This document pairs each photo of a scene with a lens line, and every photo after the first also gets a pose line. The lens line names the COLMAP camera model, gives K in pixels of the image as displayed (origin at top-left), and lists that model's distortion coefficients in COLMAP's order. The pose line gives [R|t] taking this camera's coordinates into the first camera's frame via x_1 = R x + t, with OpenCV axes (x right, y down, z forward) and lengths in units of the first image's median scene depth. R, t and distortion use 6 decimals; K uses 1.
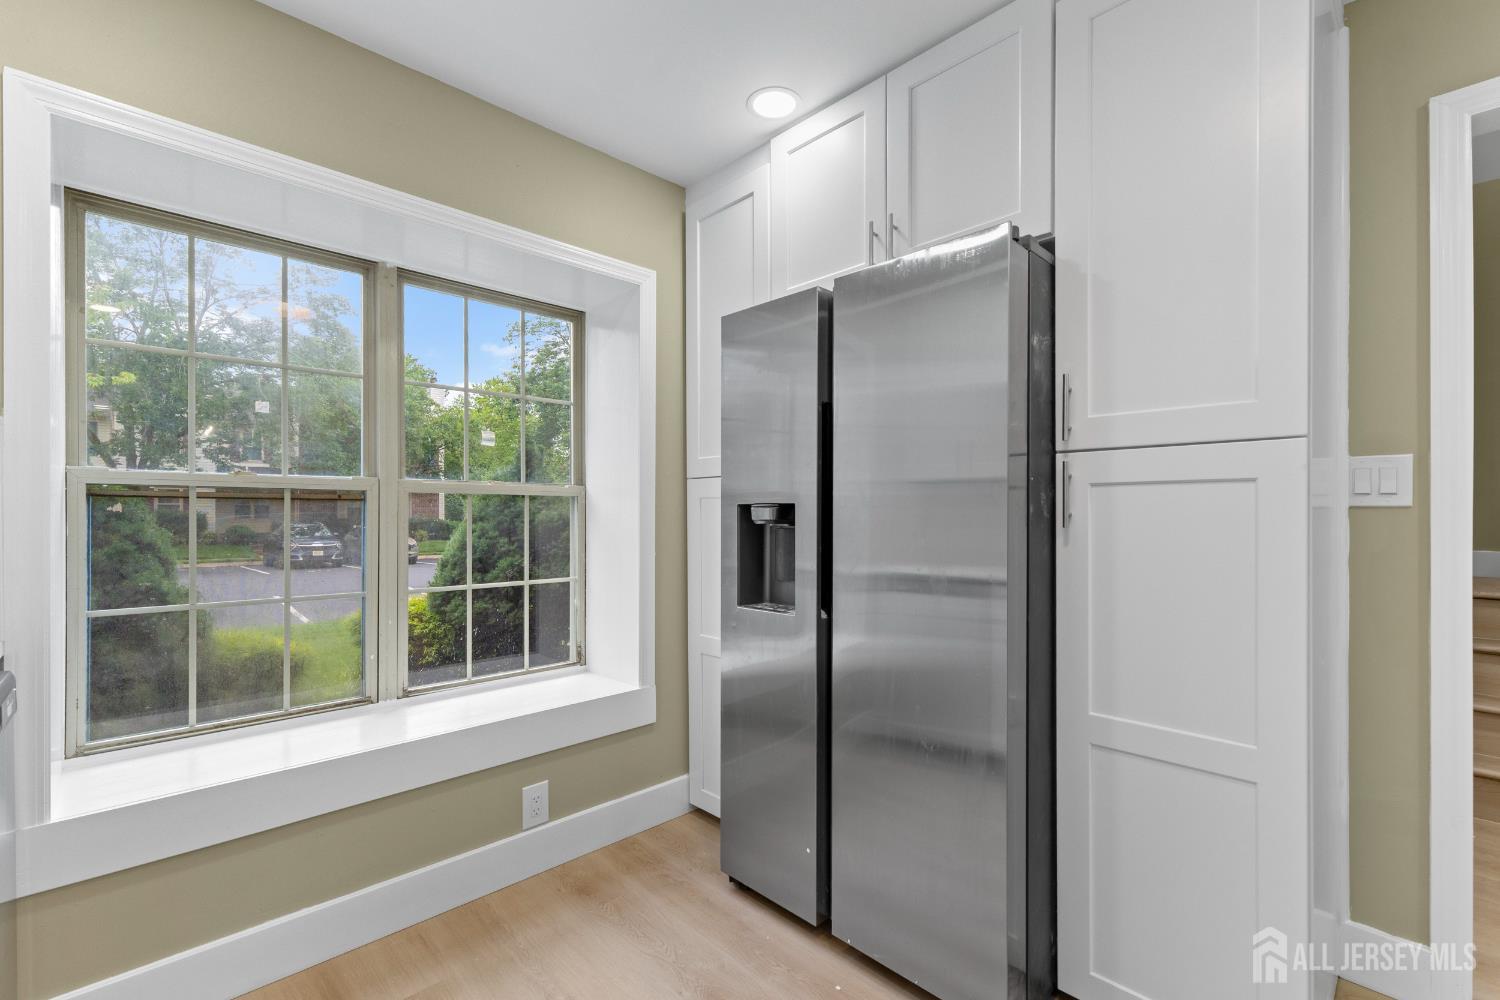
lens RADIAL K [[637.5, 0, 741.0], [0, 637.5, 518.1], [0, 0, 1]] dist [0.003302, 0.000996]
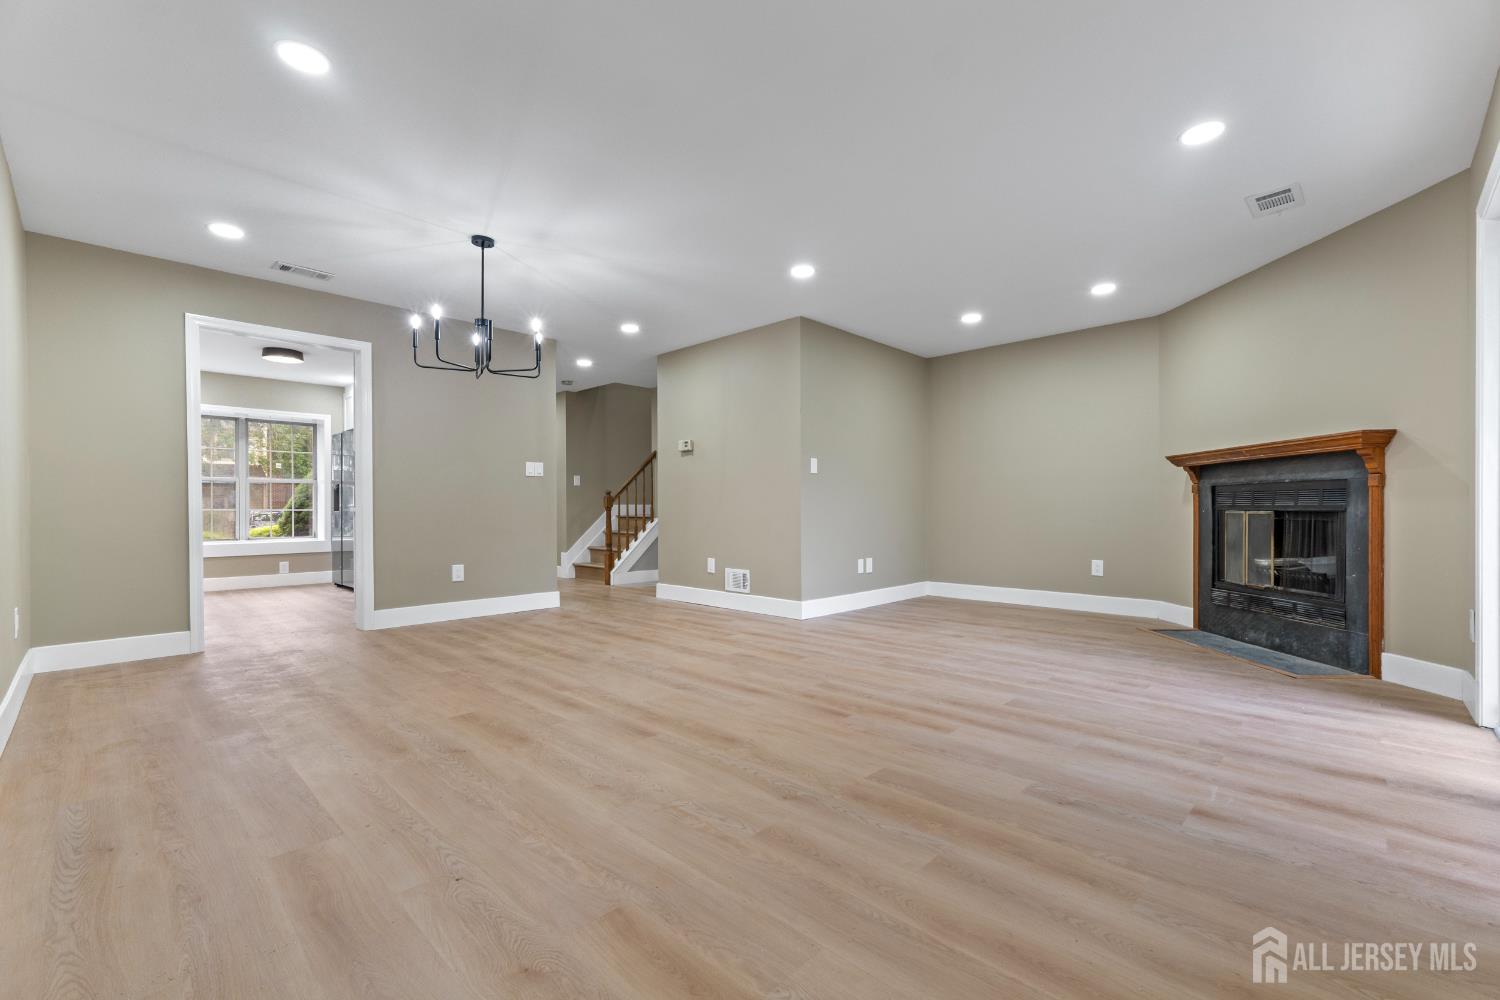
lens RADIAL K [[637.5, 0, 758.0], [0, 637.5, 511.7], [0, 0, 1]] dist [0.003302, 0.000996]
pose [[0.999388, -0.004374, 0.034708, 2.296208], [0.004401, 0.999990, -0.000688, 0.146311], [-0.034704, 0.000840, 0.999397, -2.784776]]
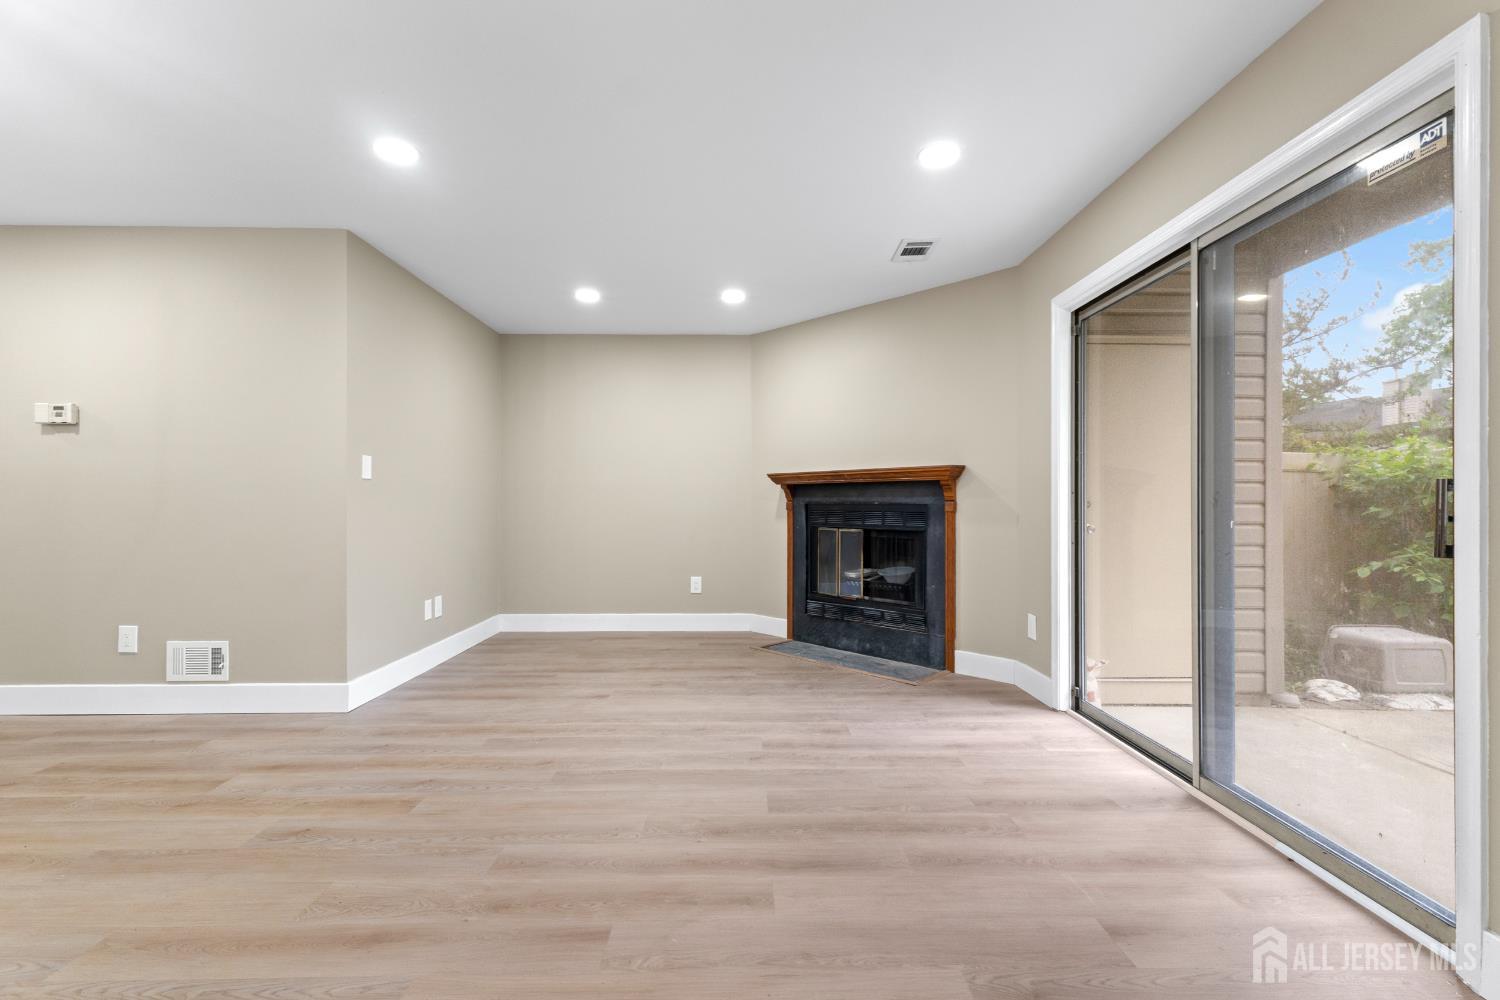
lens RADIAL K [[637.5, 0, 754.3], [0, 637.5, 504.1], [0, 0, 1]] dist [0.003302, 0.000996]
pose [[0.685644, -0.003372, 0.727929, 2.092911], [0.003459, 0.999993, 0.001374, 0.057026], [-0.727929, 0.001576, 0.685651, -2.102018]]
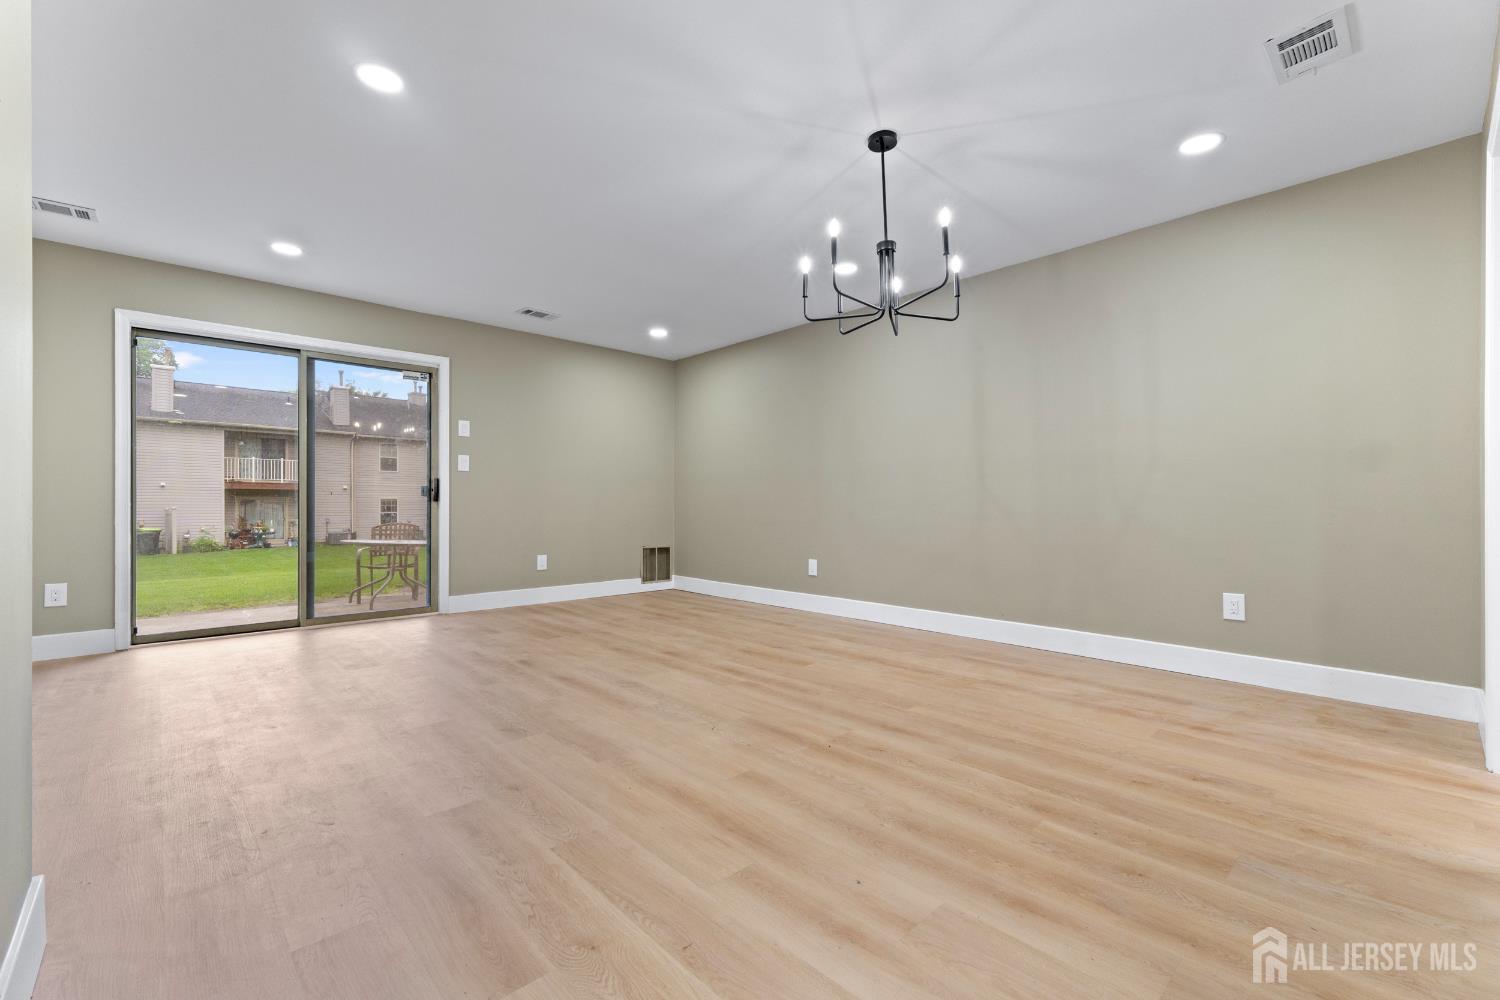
lens RADIAL K [[637.5, 0, 752.8], [0, 637.5, 511.2], [0, 0, 1]] dist [0.003302, 0.000996]
pose [[-0.999773, -0.000094, 0.021285, 1.828798], [0.000198, 0.999906, 0.013722, 0.129825], [-0.021285, 0.013723, -0.999679, 0.351689]]
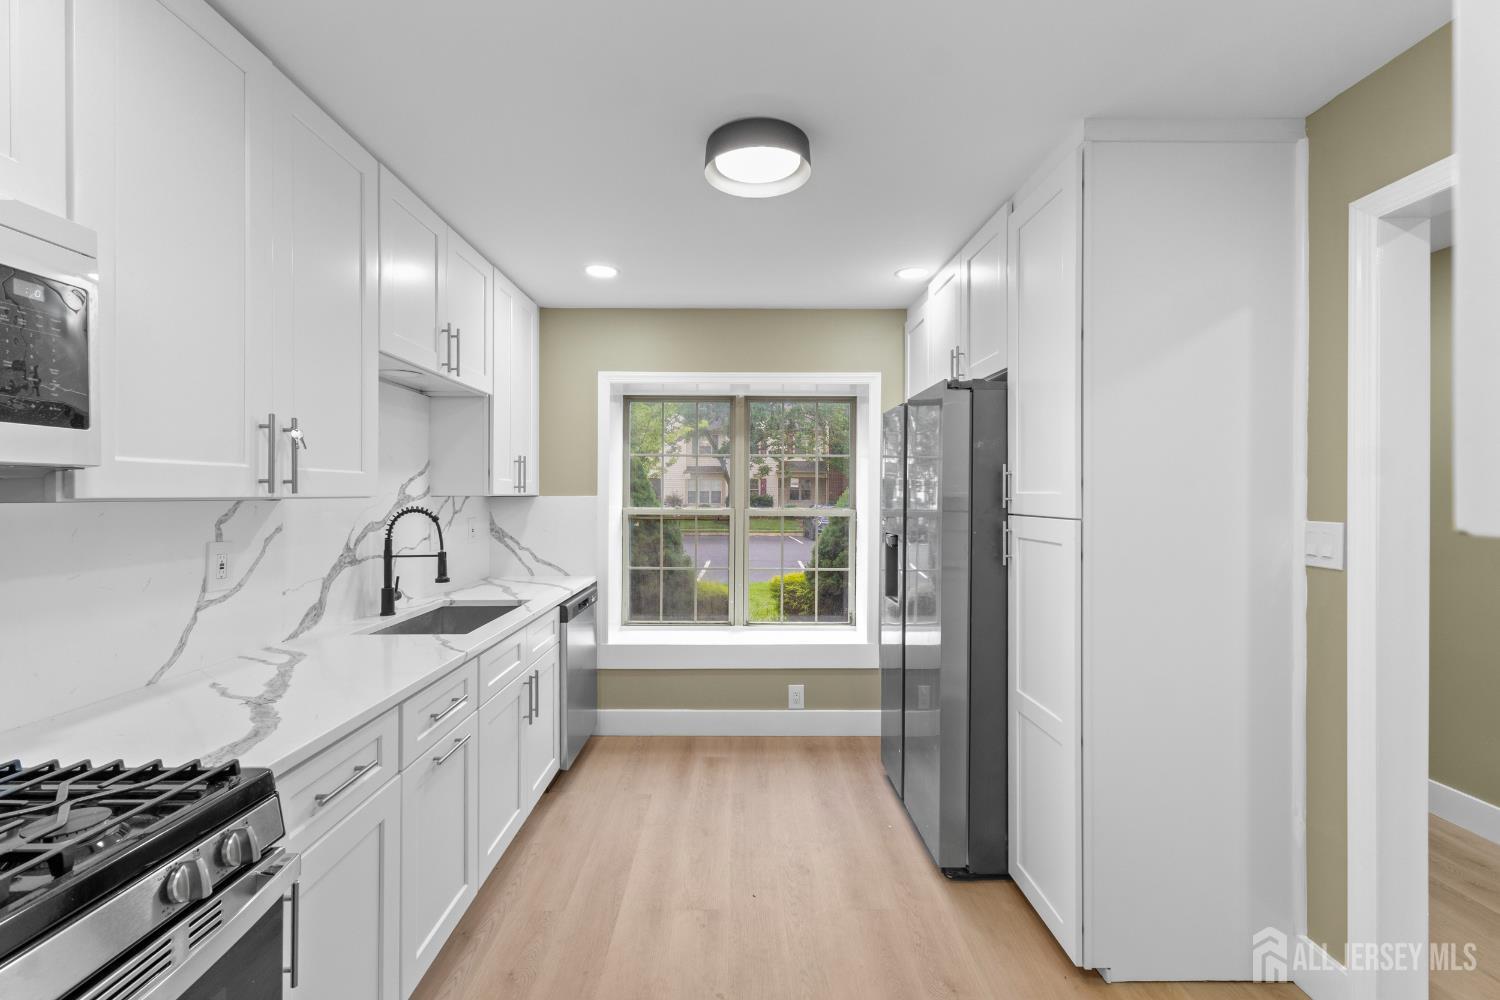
lens RADIAL K [[637.5, 0, 750.5], [0, 637.5, 493.3], [0, 0, 1]] dist [0.003302, 0.000996]
pose [[0.730394, 0.001953, -0.683024, 0.799914], [-0.006974, 0.999965, -0.004598, -0.104876], [0.682991, 0.008122, 0.730382, -0.380234]]
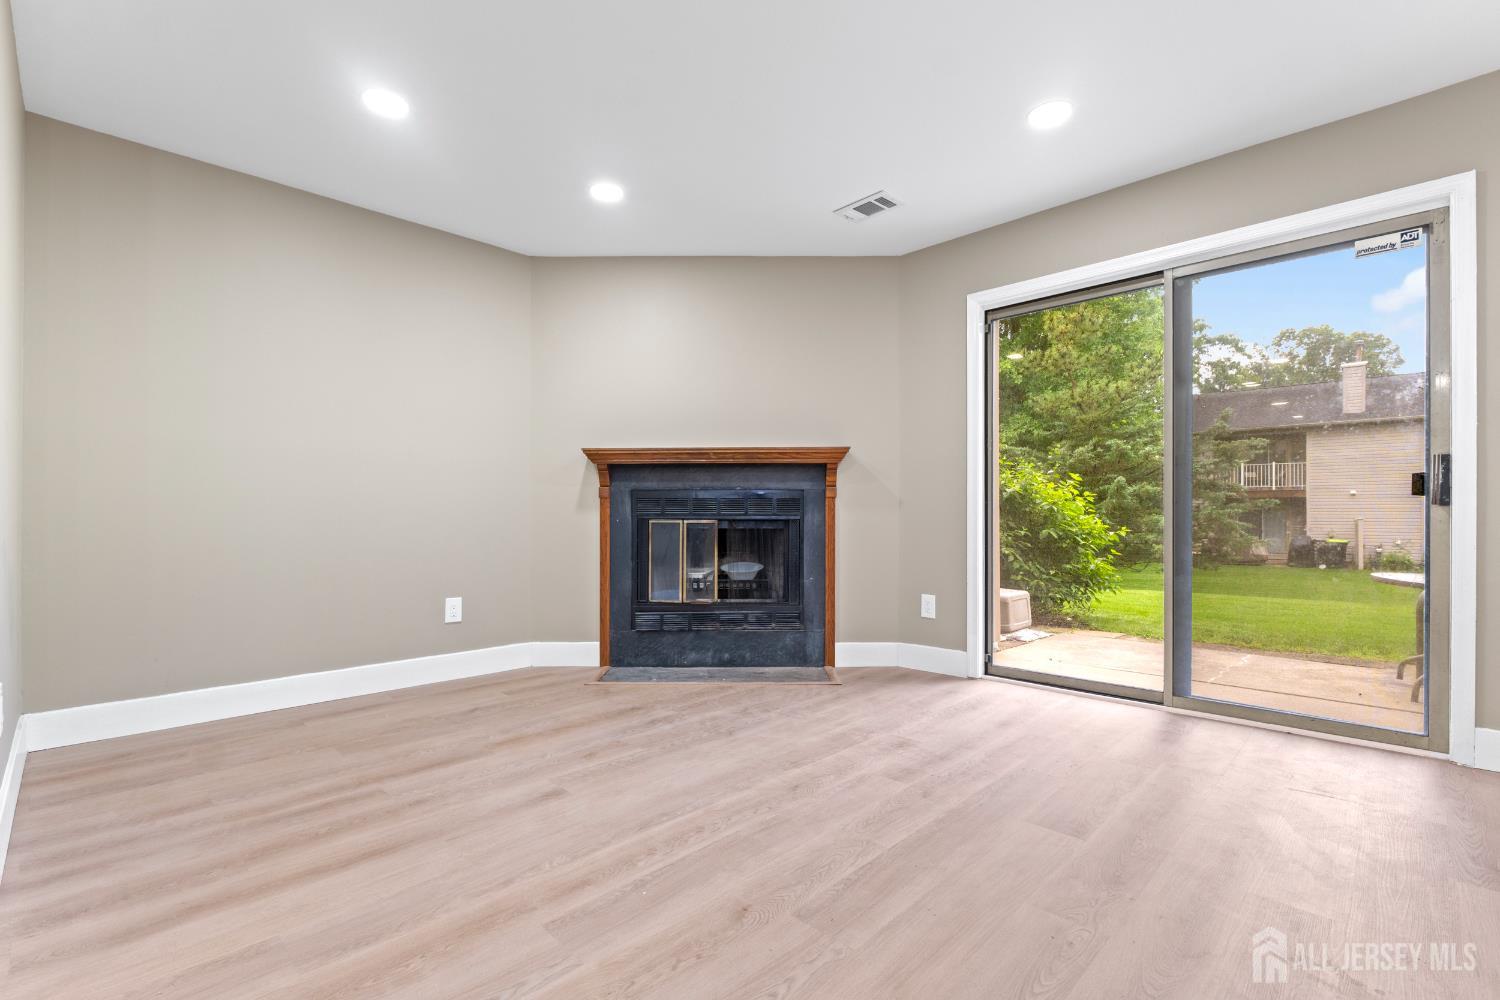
lens RADIAL K [[667.5, 0, 751.8], [0, 667.5, 516.8], [0, 0, 1]] dist [-0.008504, -0.001131]
pose [[-0.024006, -0.002161, 0.999709, 2.000340], [0.004761, 0.999986, 0.002276, 0.136494], [-0.999700, 0.004814, -0.023996, -0.914555]]
